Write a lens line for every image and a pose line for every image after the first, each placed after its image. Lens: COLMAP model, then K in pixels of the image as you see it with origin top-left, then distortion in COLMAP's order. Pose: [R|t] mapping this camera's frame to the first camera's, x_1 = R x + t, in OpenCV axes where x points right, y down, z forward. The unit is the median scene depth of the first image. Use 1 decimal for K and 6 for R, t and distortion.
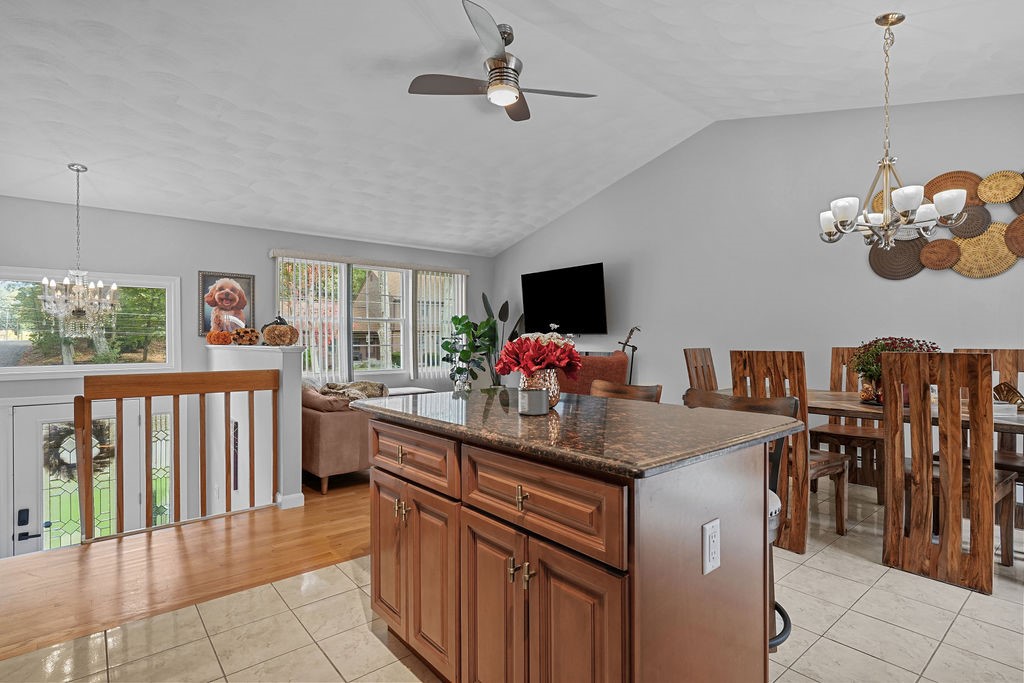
lens RADIAL K [[514.1, 0, 512.4], [0, 514.1, 345.7], [0, 0, 1]] dist [0.017563, 0.000991]
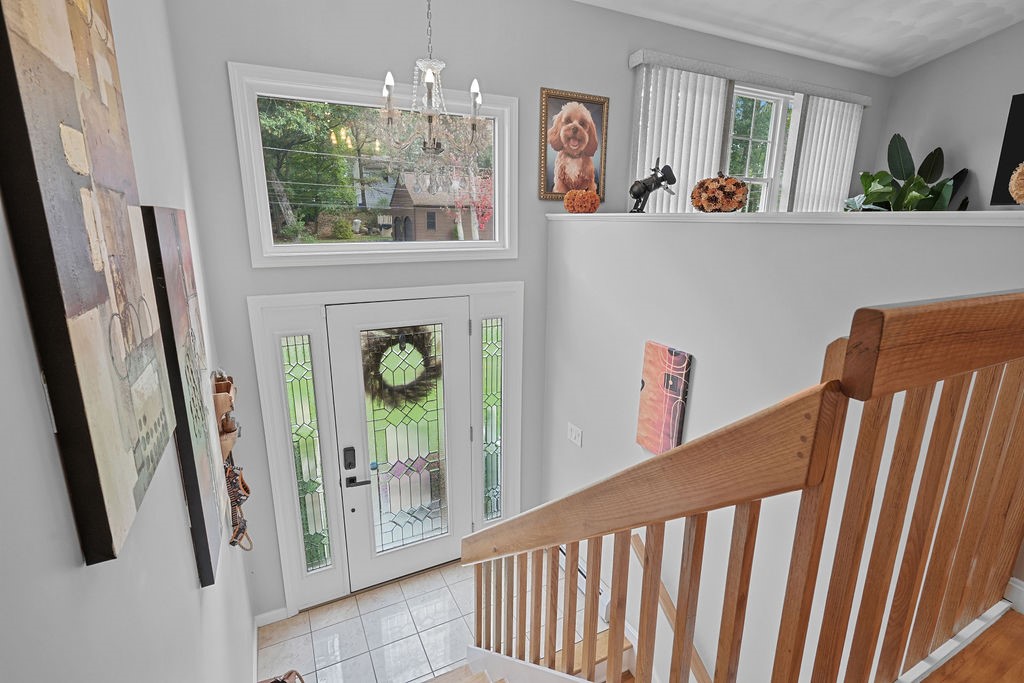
lens RADIAL K [[487.1, 0, 512.9], [0, 487.1, 335.7], [0, 0, 1]] dist [-0.004545, 0.002384]
pose [[0.974595, 0.065113, -0.214302, -0.394364], [-0.014444, 0.973090, 0.229974, 0.005791], [0.223509, -0.221036, 0.949309, 0.306976]]
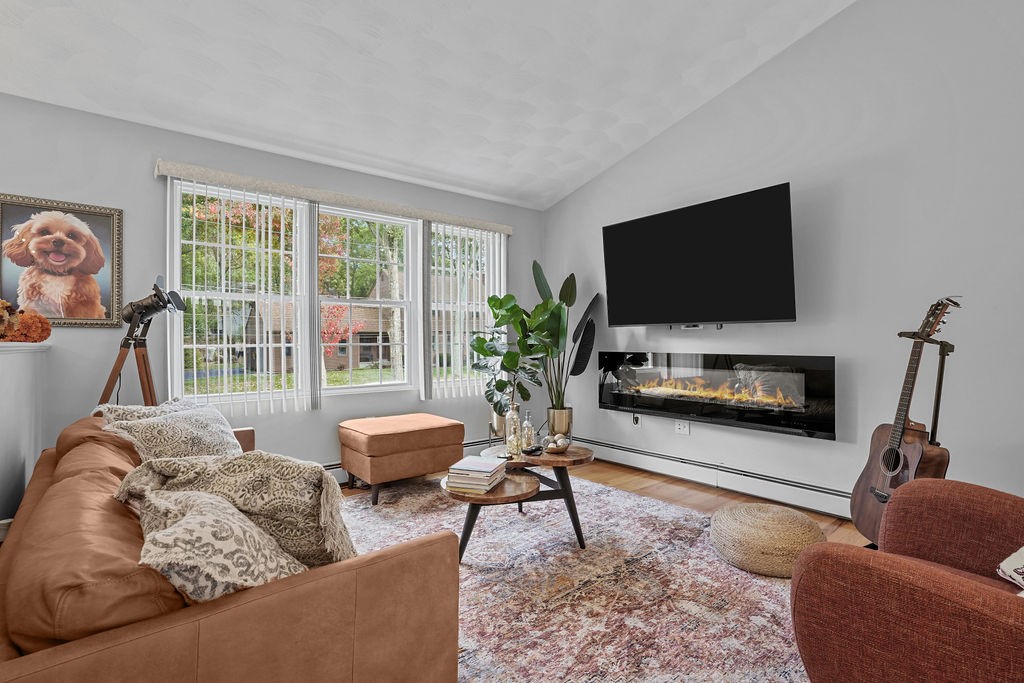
lens RADIAL K [[487.1, 0, 512.3], [0, 487.1, 344.3], [0, 0, 1]] dist [-0.004545, 0.002384]
pose [[0.999912, -0.002049, -0.013104, -0.082478], [0.002005, 0.999992, -0.003375, 0.001786], [0.013111, 0.003348, 0.999908, 0.432265]]
